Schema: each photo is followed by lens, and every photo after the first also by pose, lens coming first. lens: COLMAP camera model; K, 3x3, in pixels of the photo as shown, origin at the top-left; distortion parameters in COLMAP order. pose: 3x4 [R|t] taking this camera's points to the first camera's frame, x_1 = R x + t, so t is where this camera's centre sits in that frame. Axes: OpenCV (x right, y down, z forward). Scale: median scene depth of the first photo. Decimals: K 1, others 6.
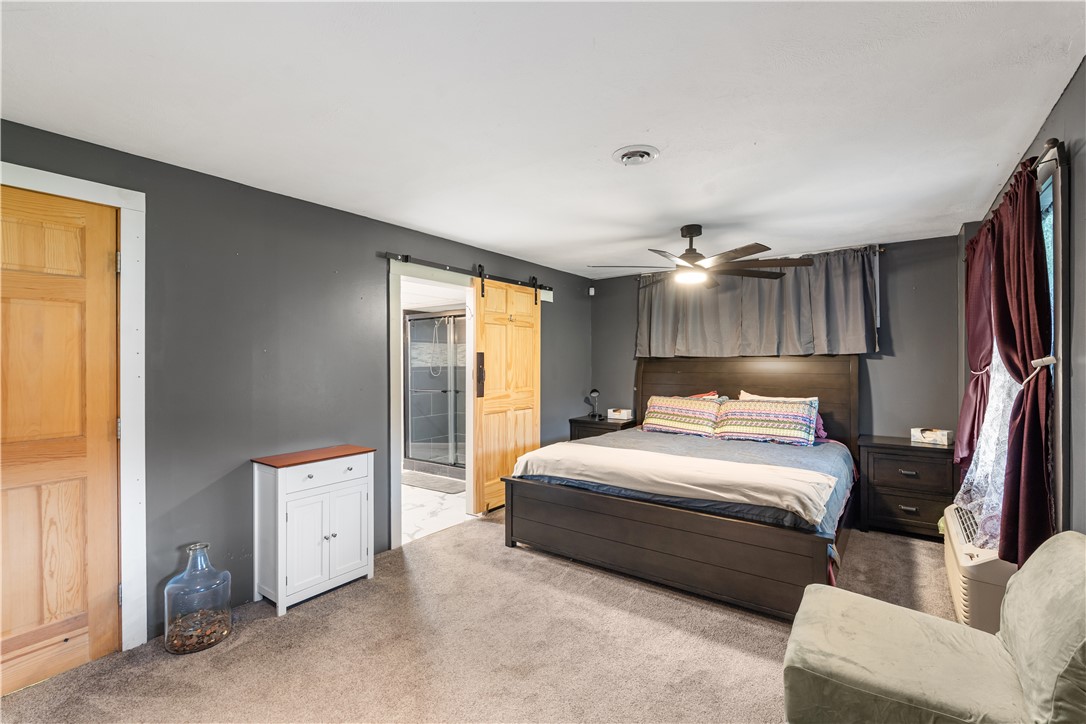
lens RADIAL K [[475.8, 0, 543.3], [0, 475.8, 353.0], [0, 0, 1]] dist [-0.000191, -0.000447]
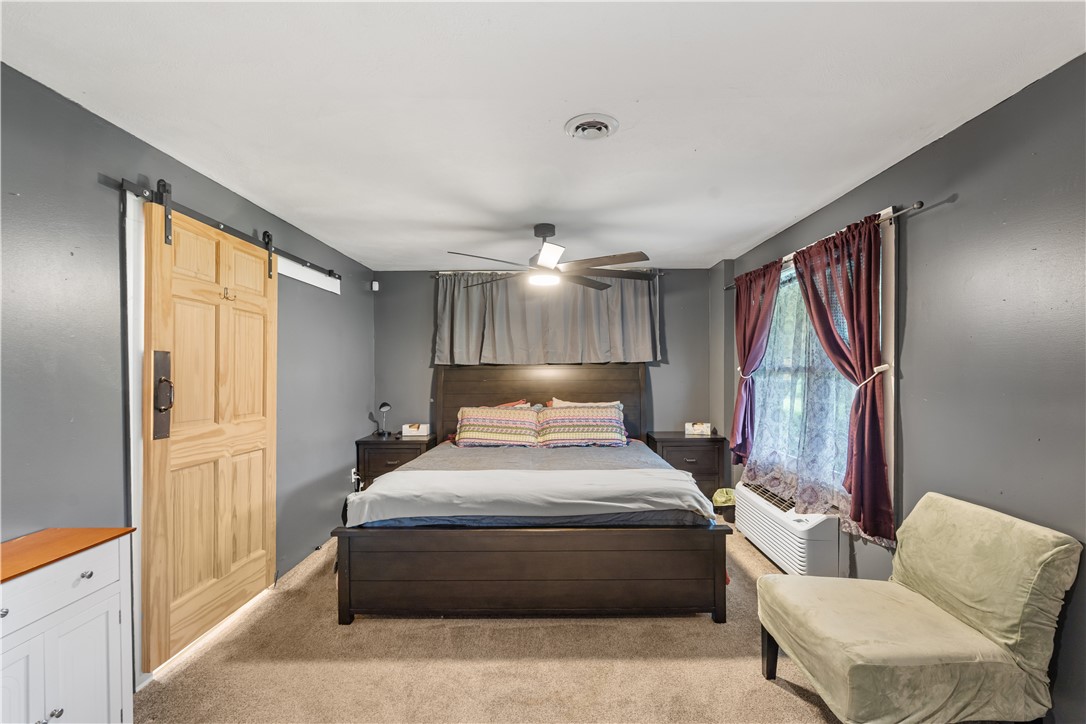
lens RADIAL K [[484.4, 0, 546.3], [0, 484.4, 365.0], [0, 0, 1]] dist [0.001089, 0.000438]
pose [[0.809746, 0.000969, 0.586779, -0.220332], [-0.006735, 0.999948, 0.007644, 0.001561], [-0.586741, -0.010142, 0.809711, 0.188911]]
